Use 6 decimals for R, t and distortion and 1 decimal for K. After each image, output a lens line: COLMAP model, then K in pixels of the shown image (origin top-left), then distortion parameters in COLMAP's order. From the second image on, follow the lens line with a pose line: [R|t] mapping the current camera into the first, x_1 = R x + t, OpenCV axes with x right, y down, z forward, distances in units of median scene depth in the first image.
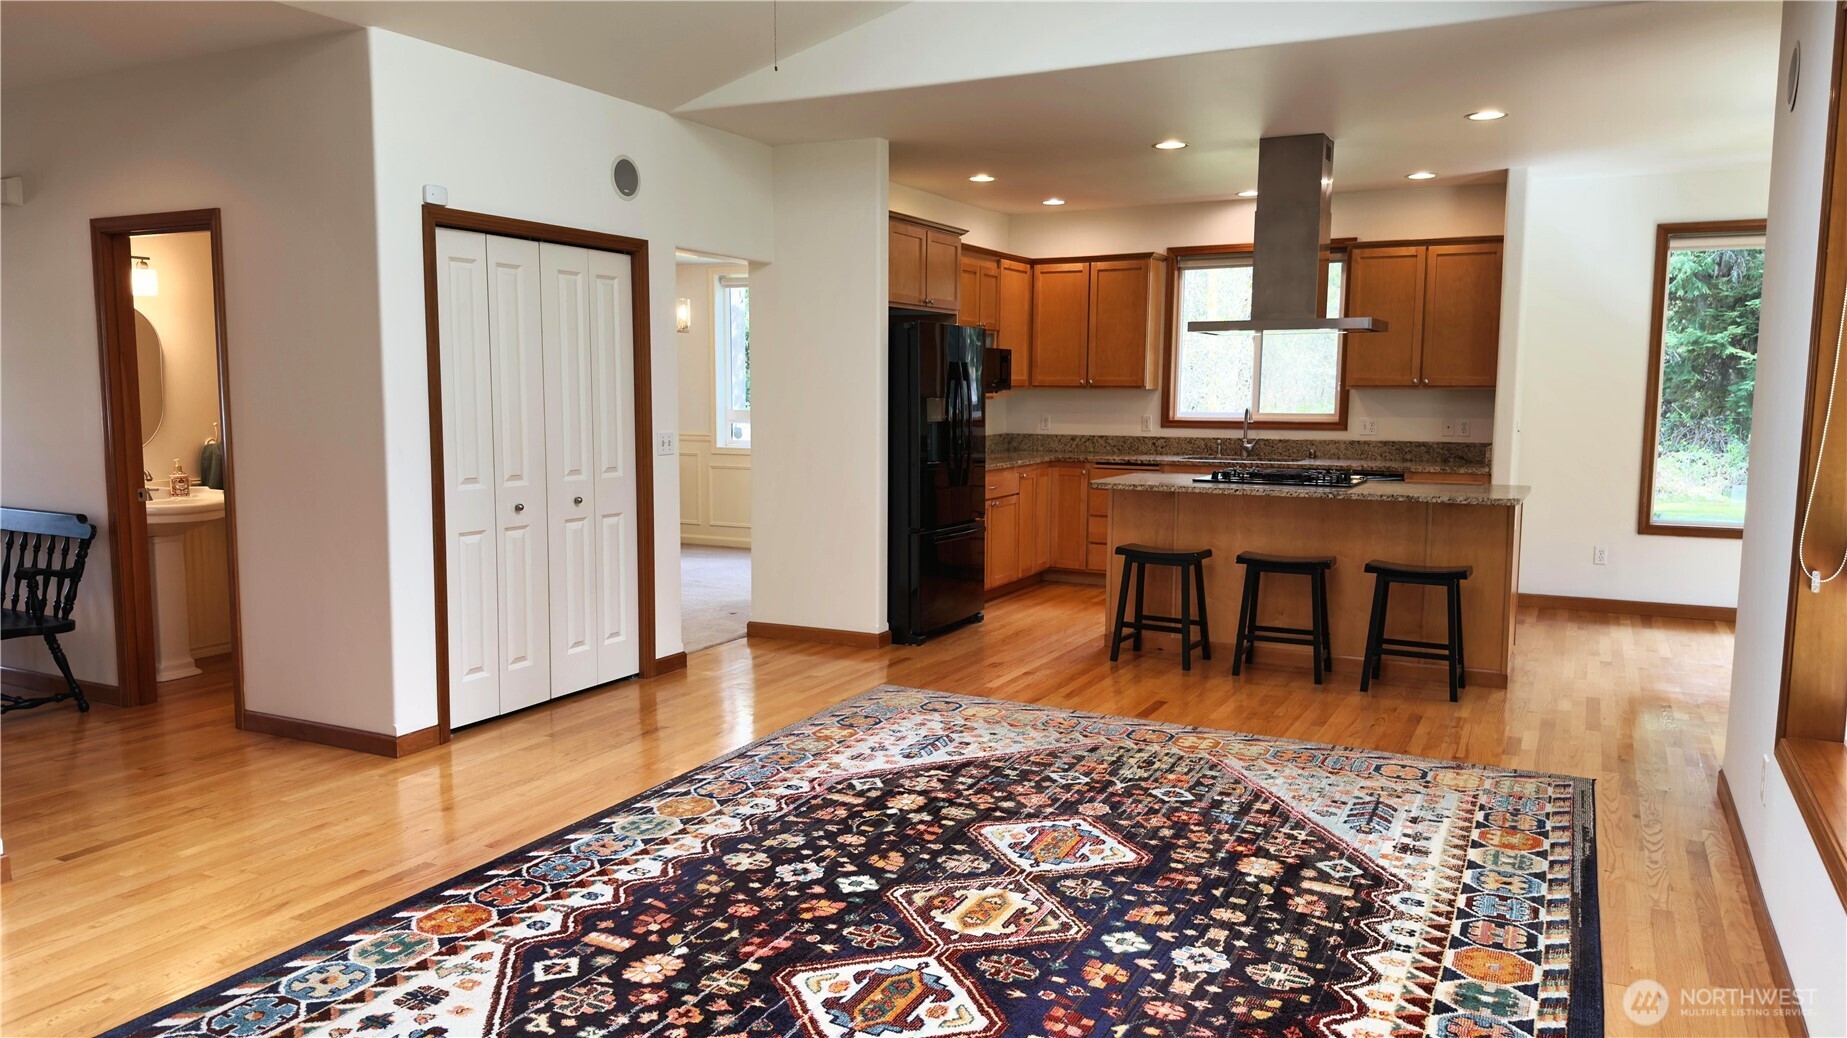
lens RADIAL K [[1289.3, 0, 923.5], [0, 1289.3, 519.0], [0, 0, 1]] dist [0.193178, -0.407945]
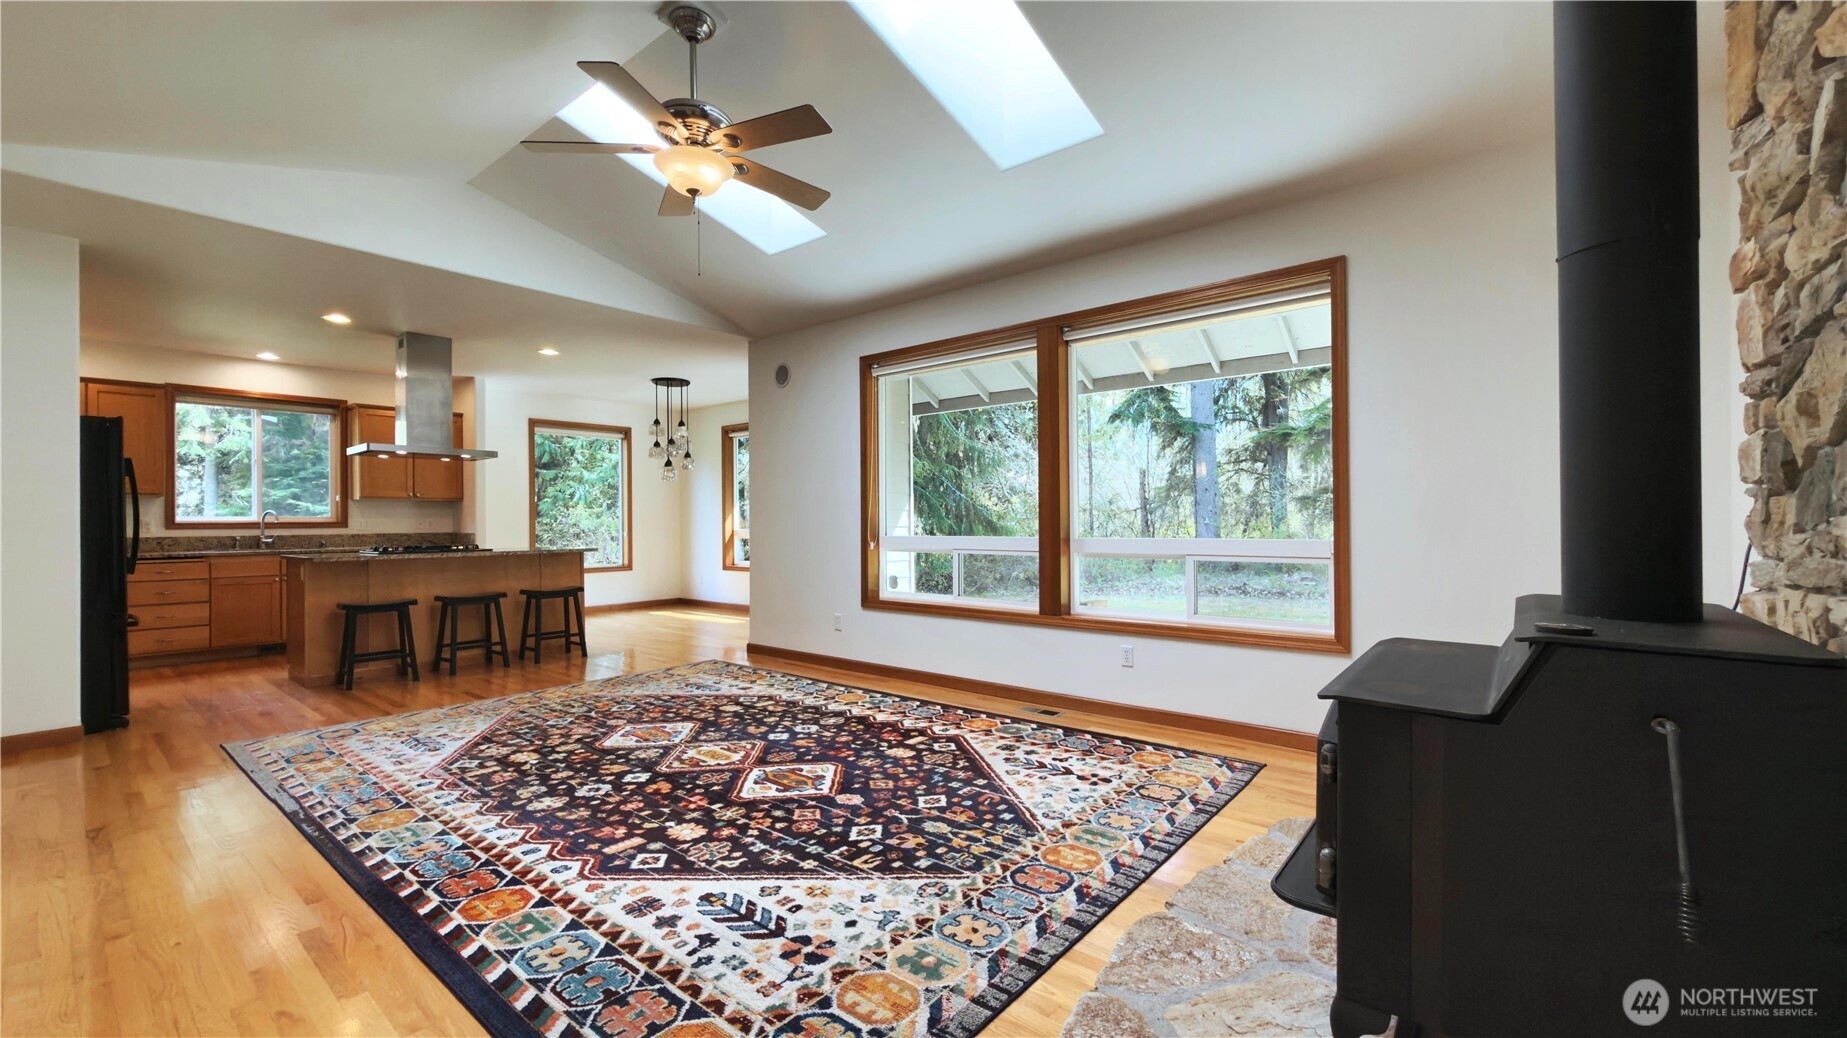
lens RADIAL K [[732.0, 0, 923.5], [0, 732.0, 519.0], [0, 0, 1]] dist [0.001811, 0.000333]
pose [[0.216861, -0.005284, 0.976188, -0.835411], [0.110433, 0.993699, -0.019154, 0.025530], [-0.969936, 0.111957, 0.216078, 0.441281]]
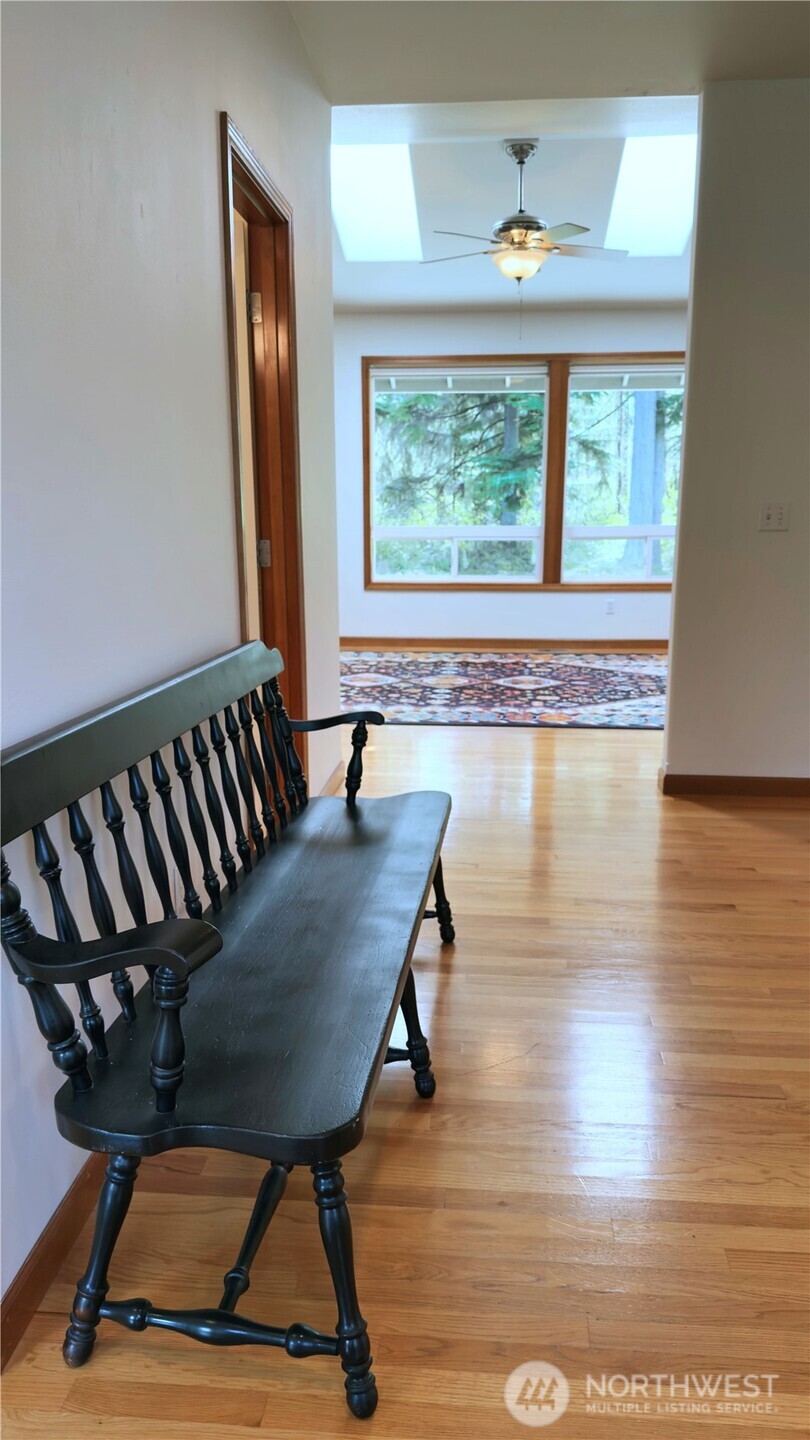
lens RADIAL K [[1005.2, 0, 405.0], [0, 1005.2, 720.0], [0, 0, 1]] dist [0.193178, -0.407945]
pose [[-0.377956, -0.196157, 0.904805, -1.659962], [0.092193, 0.964466, 0.247602, -0.120675], [-0.921222, 0.176999, -0.346442, 1.695793]]
